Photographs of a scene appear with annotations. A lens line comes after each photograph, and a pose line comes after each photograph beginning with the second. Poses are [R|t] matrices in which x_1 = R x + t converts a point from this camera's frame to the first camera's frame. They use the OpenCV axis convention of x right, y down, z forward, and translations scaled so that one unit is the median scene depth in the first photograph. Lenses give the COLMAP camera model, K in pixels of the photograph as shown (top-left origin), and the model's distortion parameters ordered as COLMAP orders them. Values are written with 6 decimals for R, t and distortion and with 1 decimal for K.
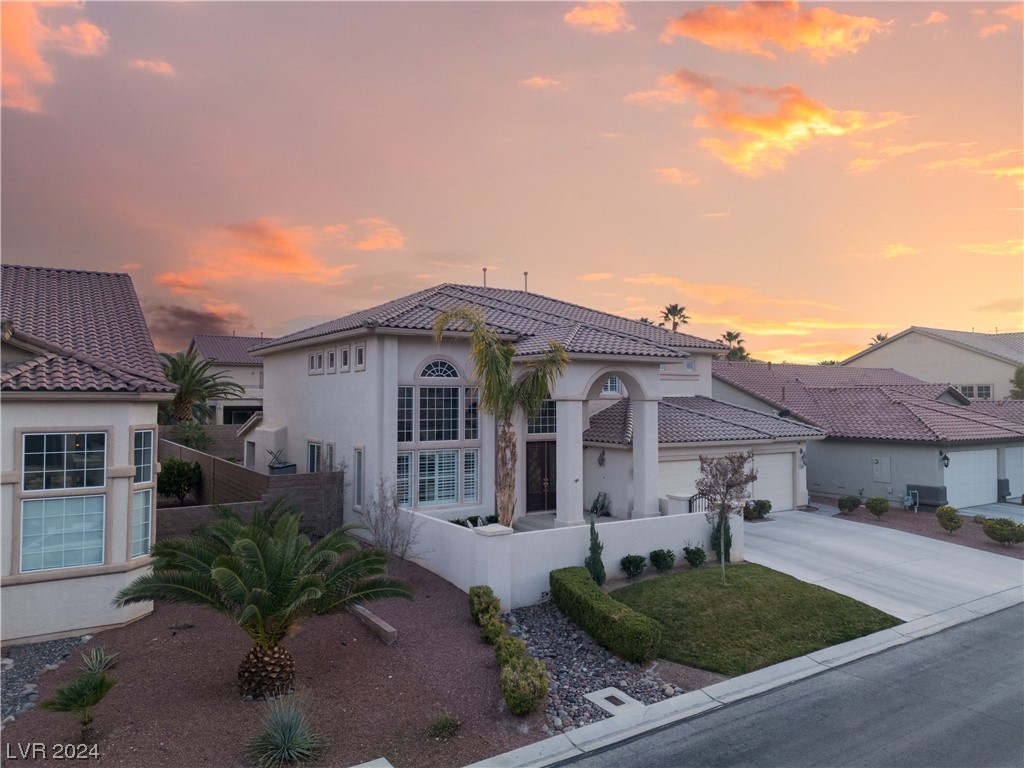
lens RADIAL K [[729.7, 0, 512.0], [0, 729.7, 384.0], [0, 0, 1]] dist [0.065379, -0.062010]
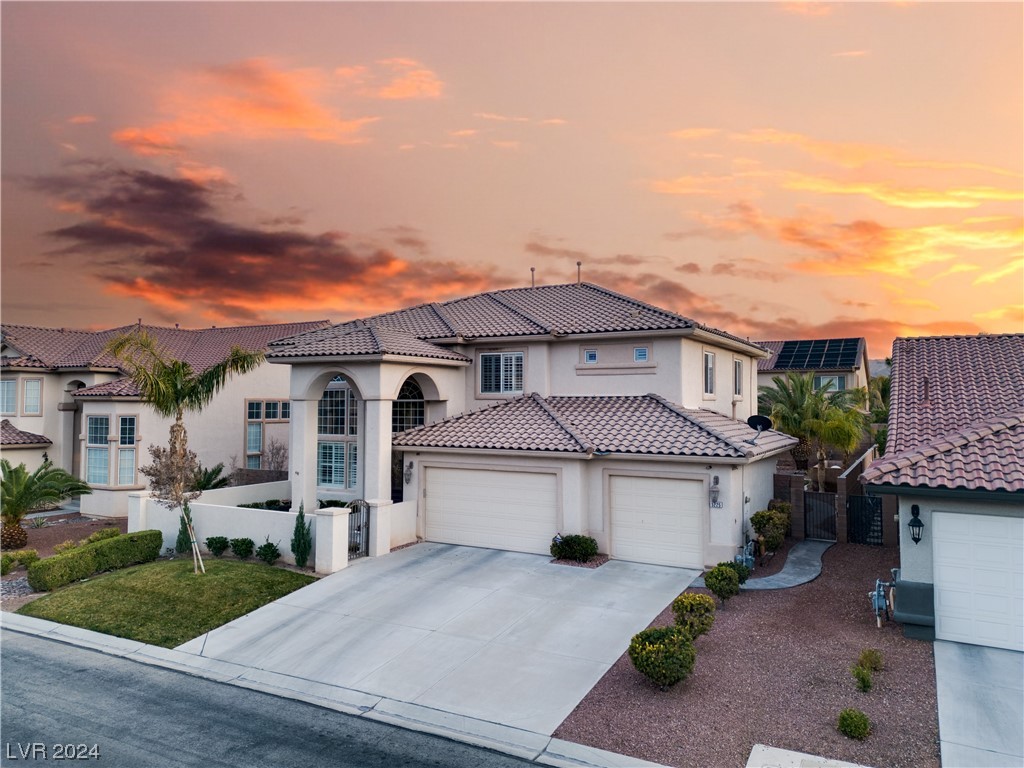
lens RADIAL K [[720.8, 0, 512.0], [0, 720.8, 384.0], [0, 0, 1]] dist [-0.001772, -0.004222]
pose [[0.475084, -0.024326, -0.879604, 1.075254], [0.017433, 0.999682, -0.018231, 0.021250], [0.879768, -0.006673, 0.475356, 0.689100]]
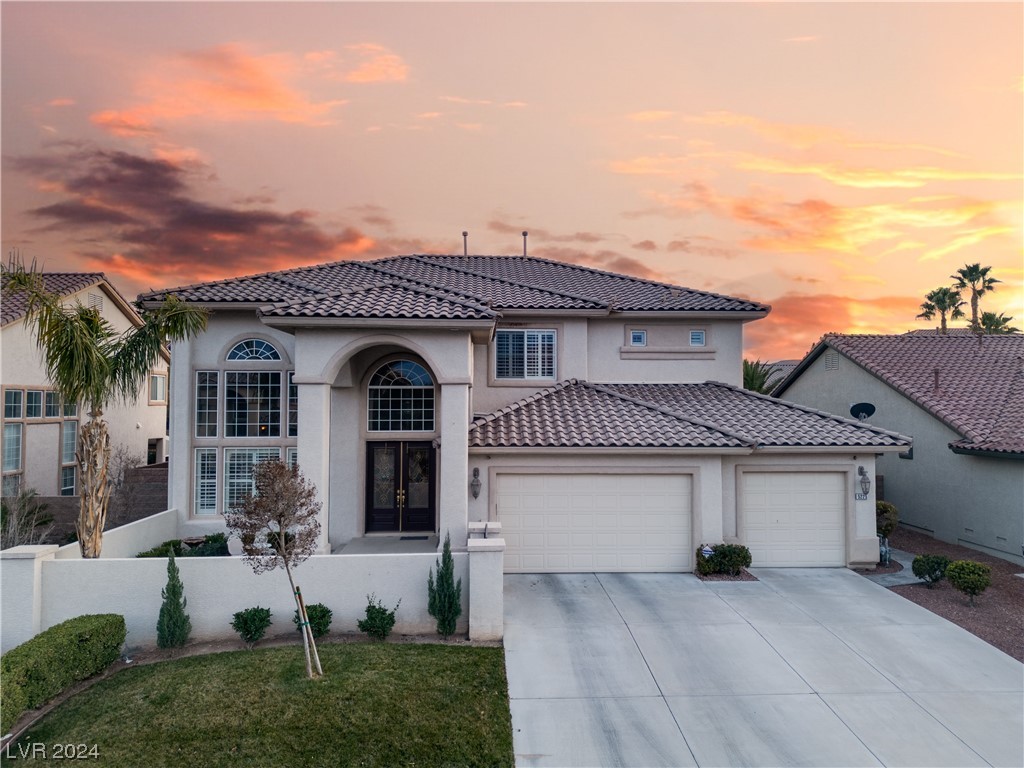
lens RADIAL K [[729.7, 0, 512.0], [0, 729.7, 384.0], [0, 0, 1]] dist [0.065379, -0.062010]
pose [[0.863387, -0.014372, -0.504338, 0.565945], [0.011013, 0.999893, -0.009640, 0.029007], [0.504423, 0.002769, 0.863452, 0.424134]]
